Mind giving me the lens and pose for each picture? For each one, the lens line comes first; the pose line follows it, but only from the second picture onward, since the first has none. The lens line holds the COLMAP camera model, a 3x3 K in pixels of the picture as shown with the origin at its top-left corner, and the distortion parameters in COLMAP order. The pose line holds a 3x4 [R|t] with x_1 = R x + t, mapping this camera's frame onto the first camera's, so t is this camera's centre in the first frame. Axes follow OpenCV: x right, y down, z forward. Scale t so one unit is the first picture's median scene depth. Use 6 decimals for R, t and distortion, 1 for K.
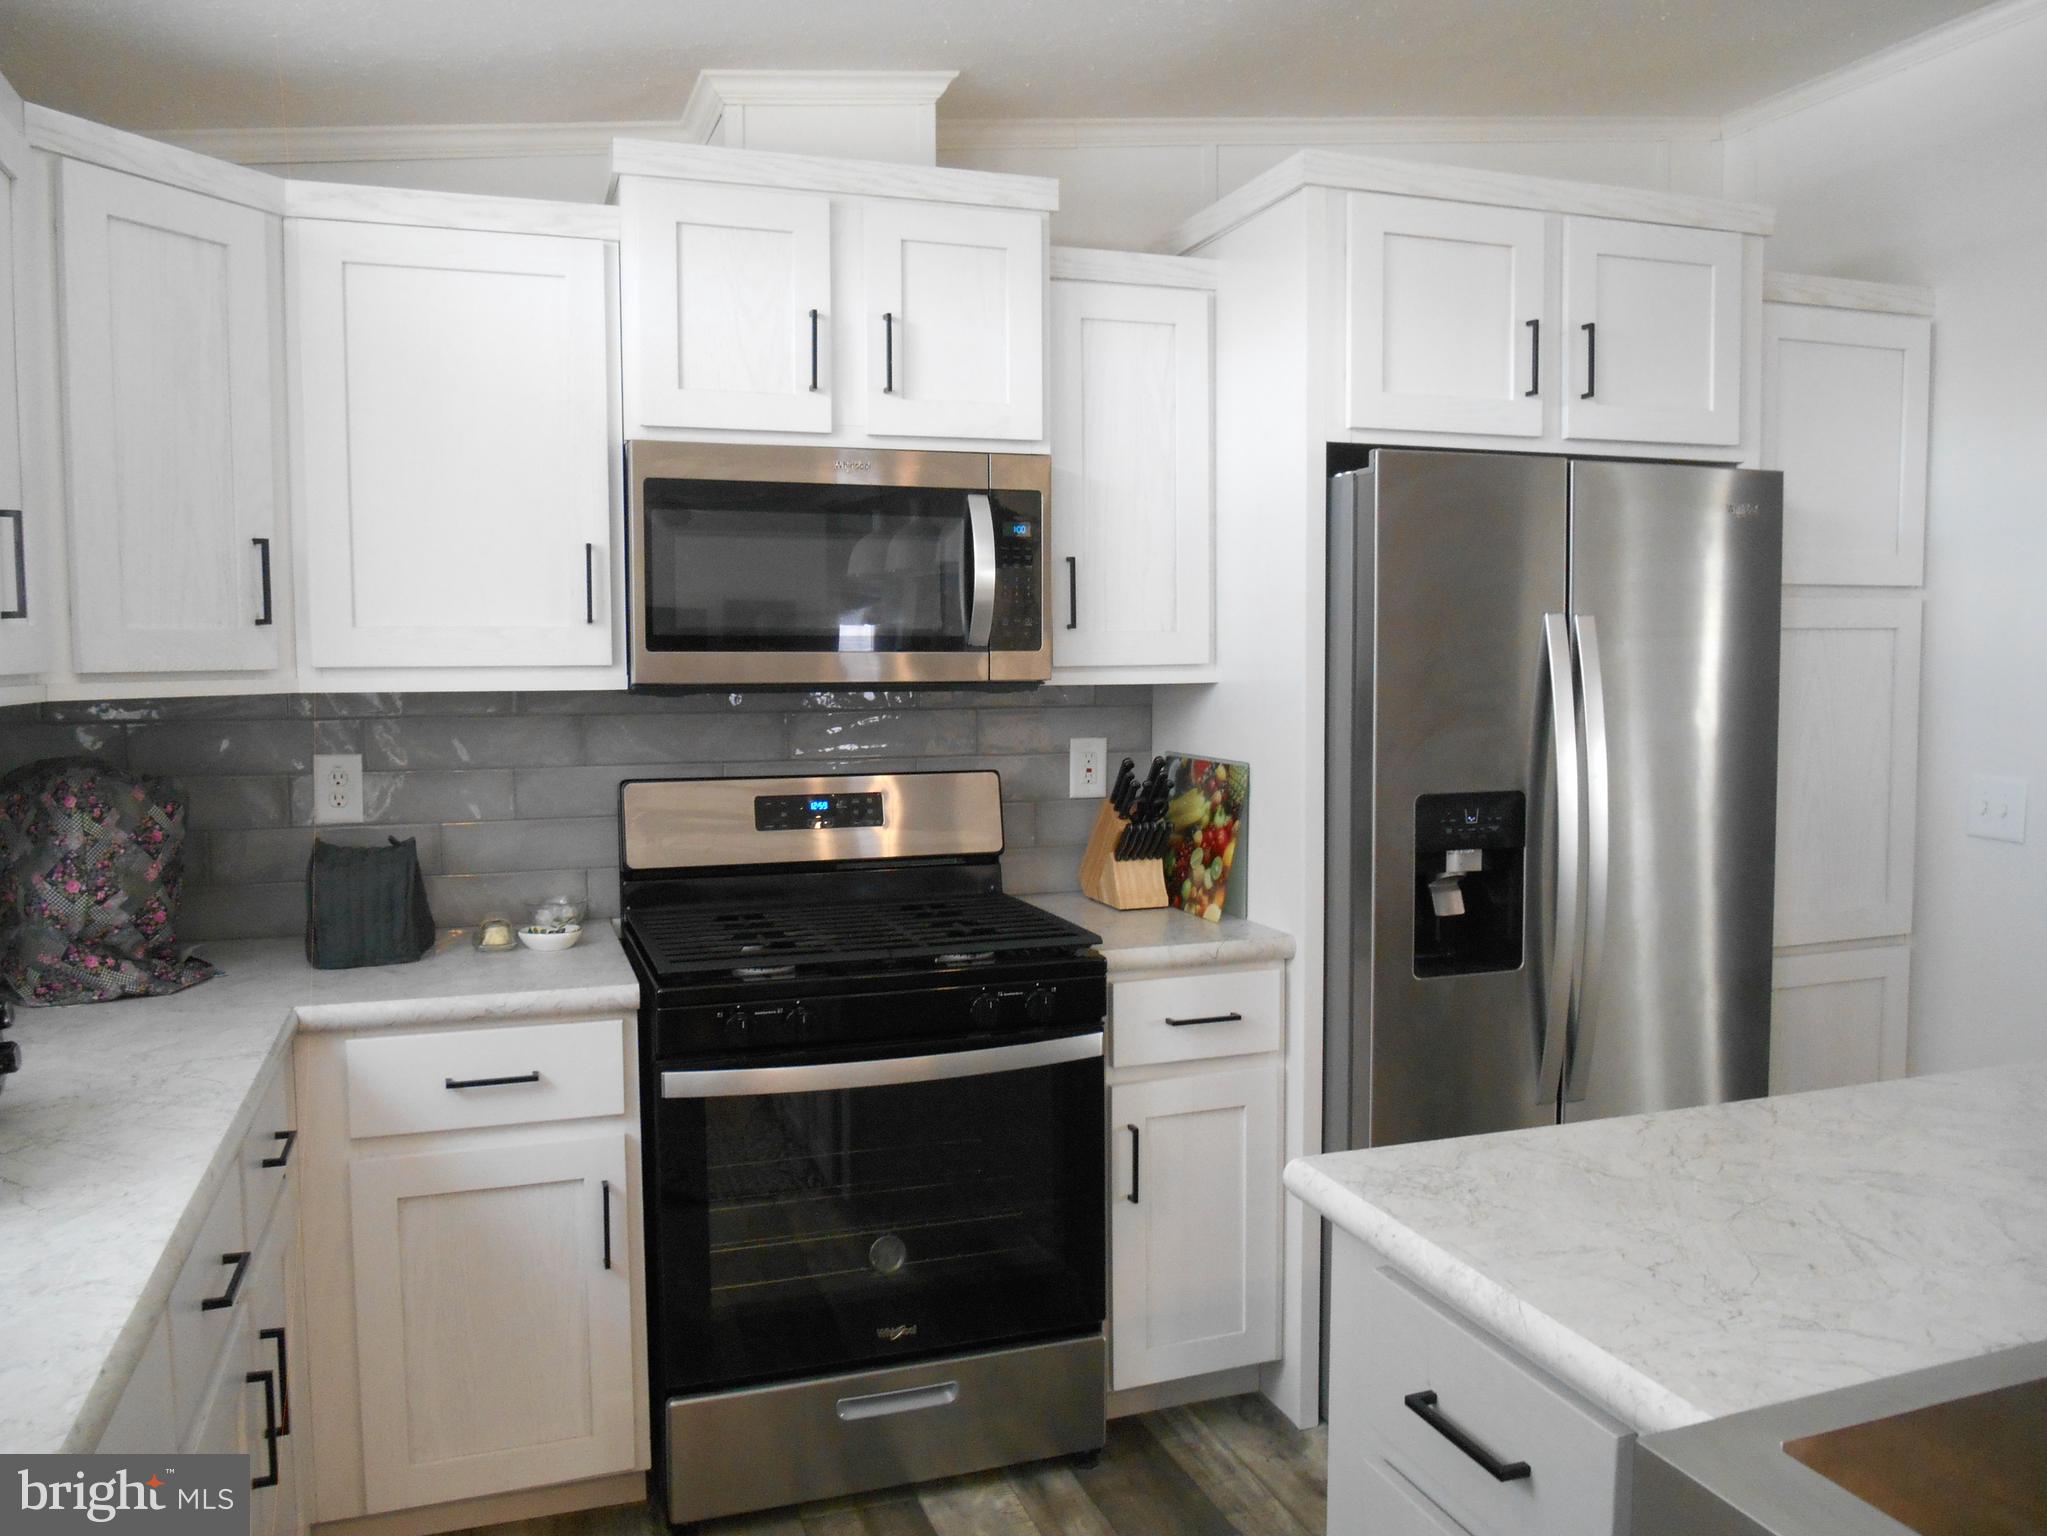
lens RADIAL K [[1564.4, 0, 1015.0], [0, 1564.4, 764.2], [0, 0, 1]] dist [-0.037599, 0.010706]
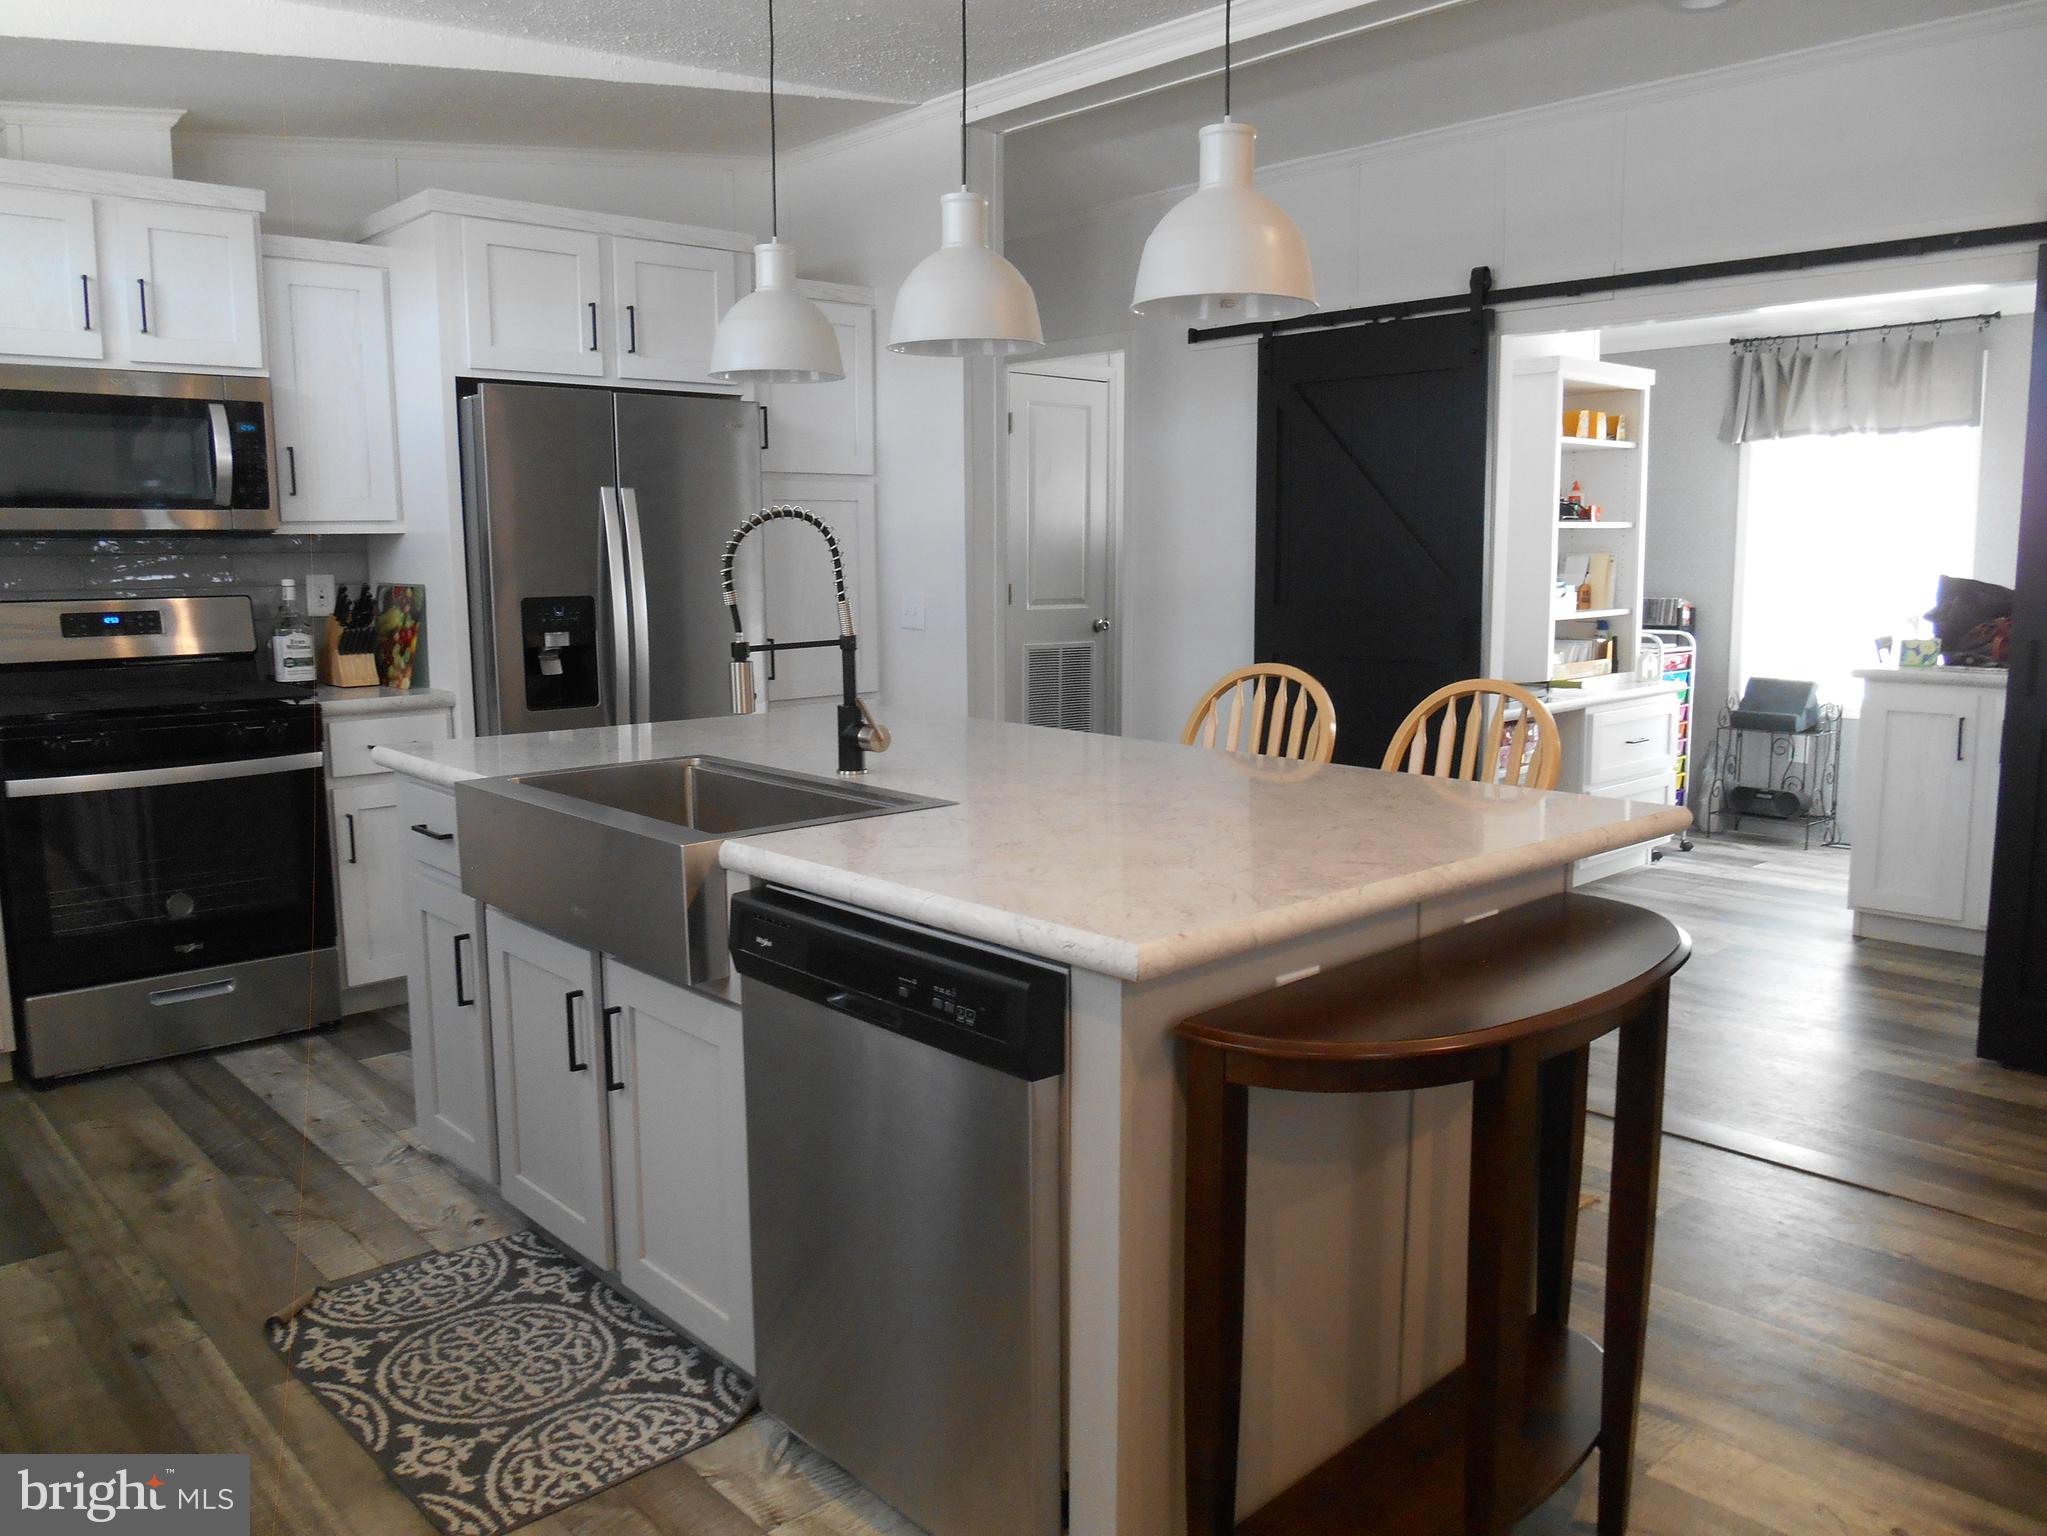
lens RADIAL K [[1564.4, 0, 1013.2], [0, 1564.4, 769.3], [0, 0, 1]] dist [-0.037599, 0.010706]
pose [[0.922873, -0.055217, 0.381124, 0.097892], [0.028423, 0.996734, 0.075584, 0.086864], [-0.384053, -0.058921, 0.921429, -0.687551]]
